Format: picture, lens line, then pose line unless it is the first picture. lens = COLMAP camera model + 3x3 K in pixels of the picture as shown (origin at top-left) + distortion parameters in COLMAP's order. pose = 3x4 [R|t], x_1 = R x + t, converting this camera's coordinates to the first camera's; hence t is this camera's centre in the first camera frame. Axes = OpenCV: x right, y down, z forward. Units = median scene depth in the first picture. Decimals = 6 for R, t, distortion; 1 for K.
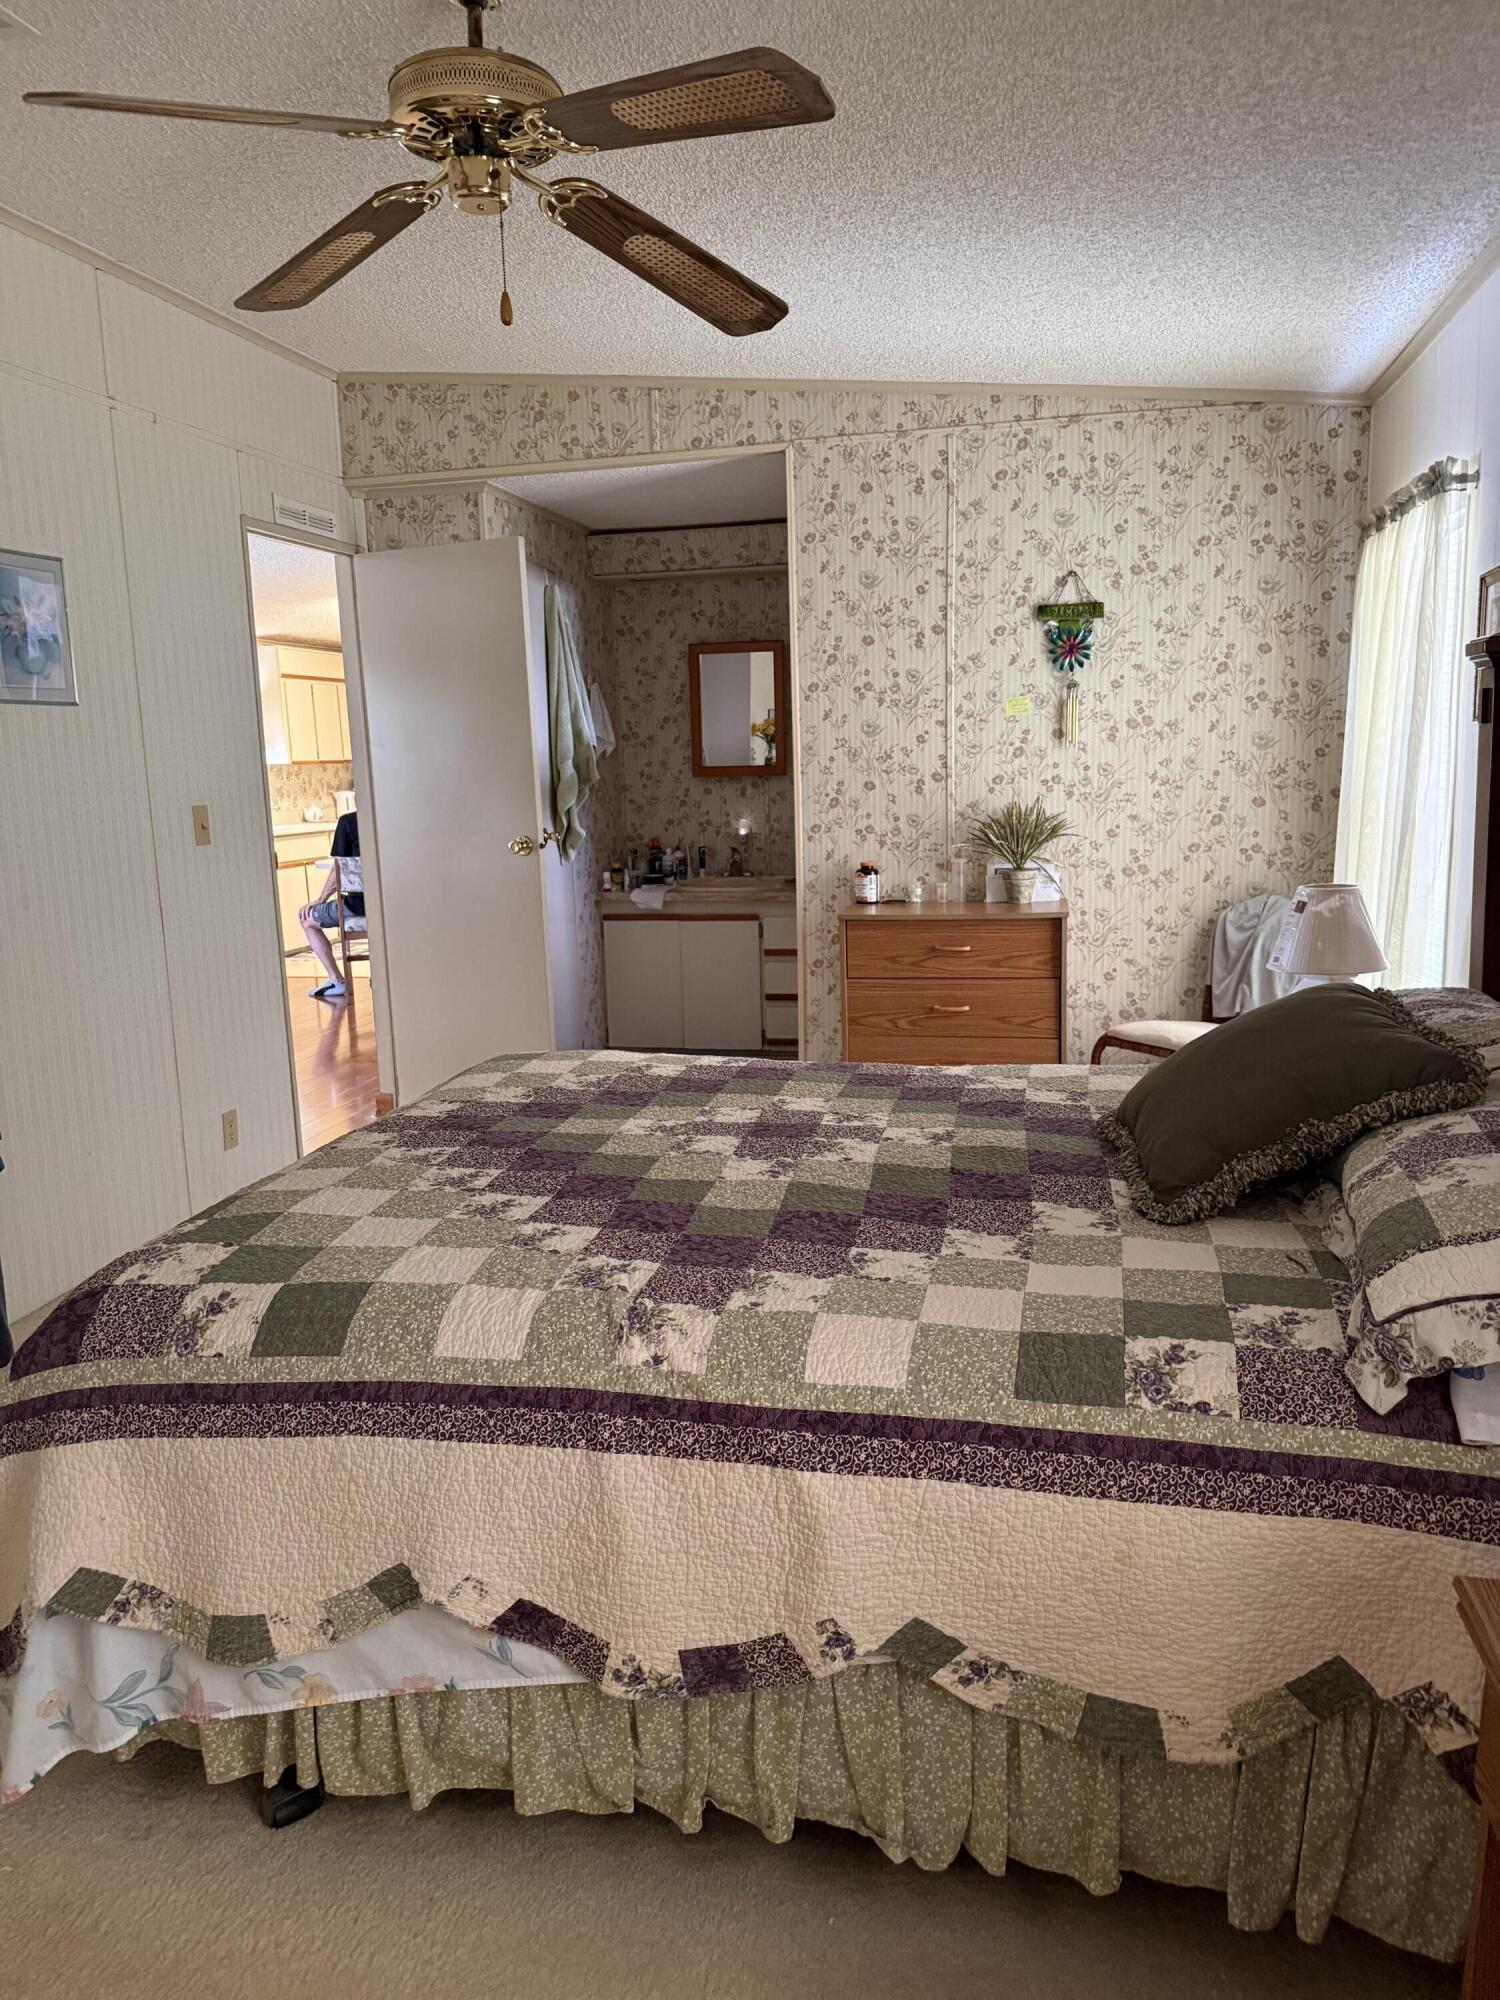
lens RADIAL K [[1337.5, 0, 757.6], [0, 1337.5, 1087.1], [0, 0, 1]] dist [0.047089, -0.112504]
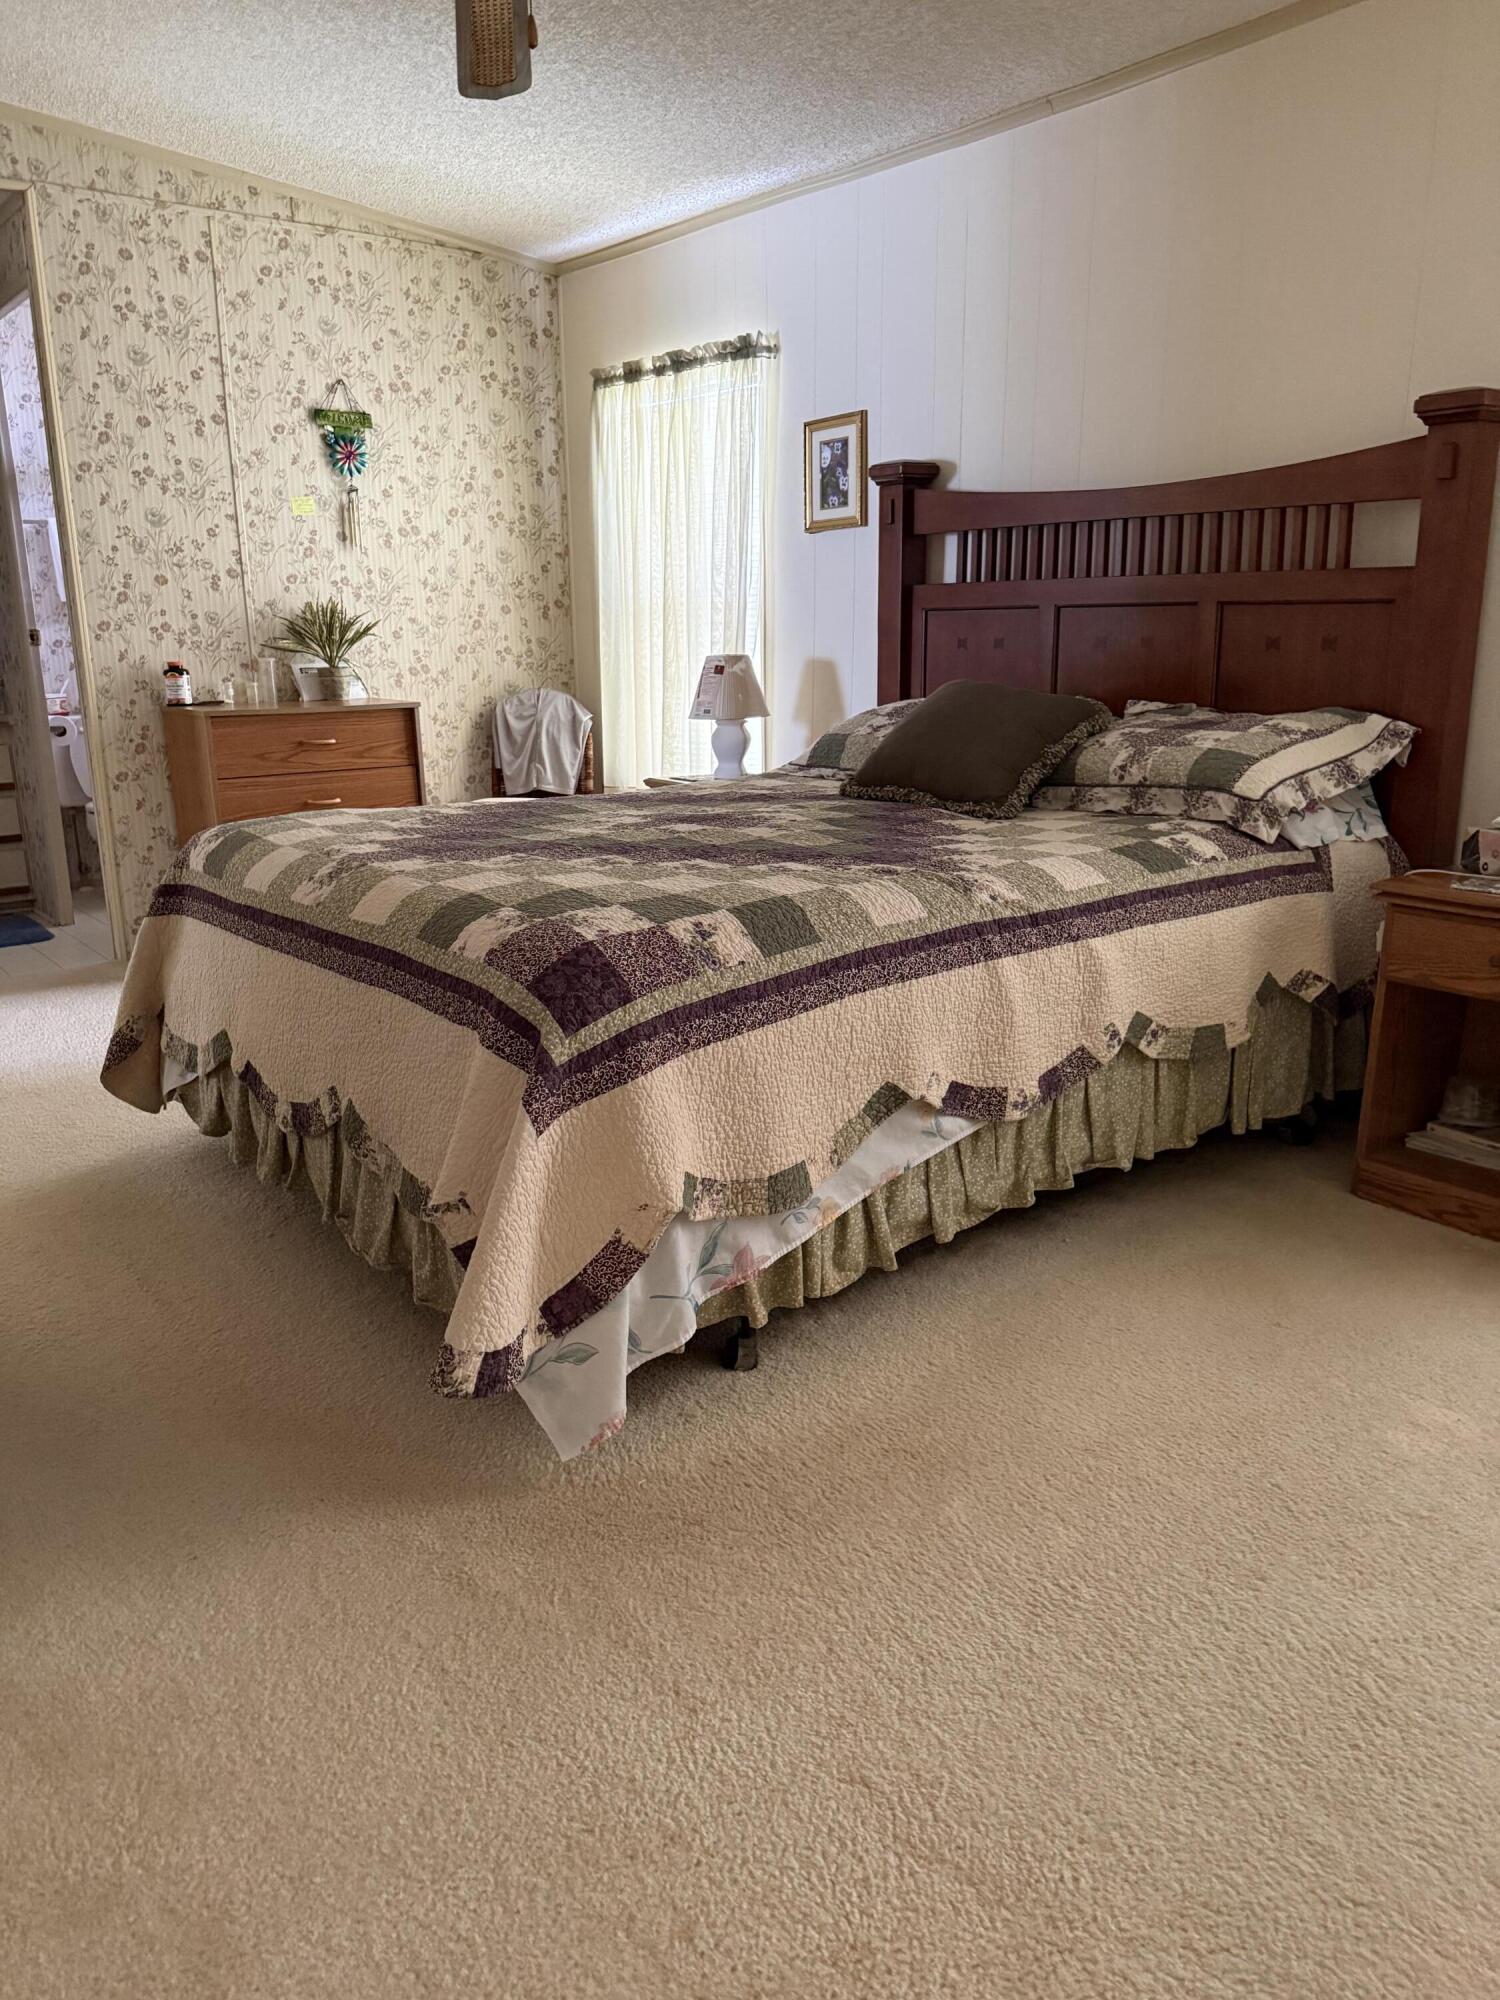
lens RADIAL K [[1401.4, 0, 743.5], [0, 1401.4, 1055.7], [0, 0, 1]] dist [-0.008989, -0.013249]
pose [[0.631103, -0.203406, 0.748555, -0.493709], [0.160662, 0.978358, 0.130398, 0.043000], [-0.758879, 0.037970, 0.650124, 0.068784]]
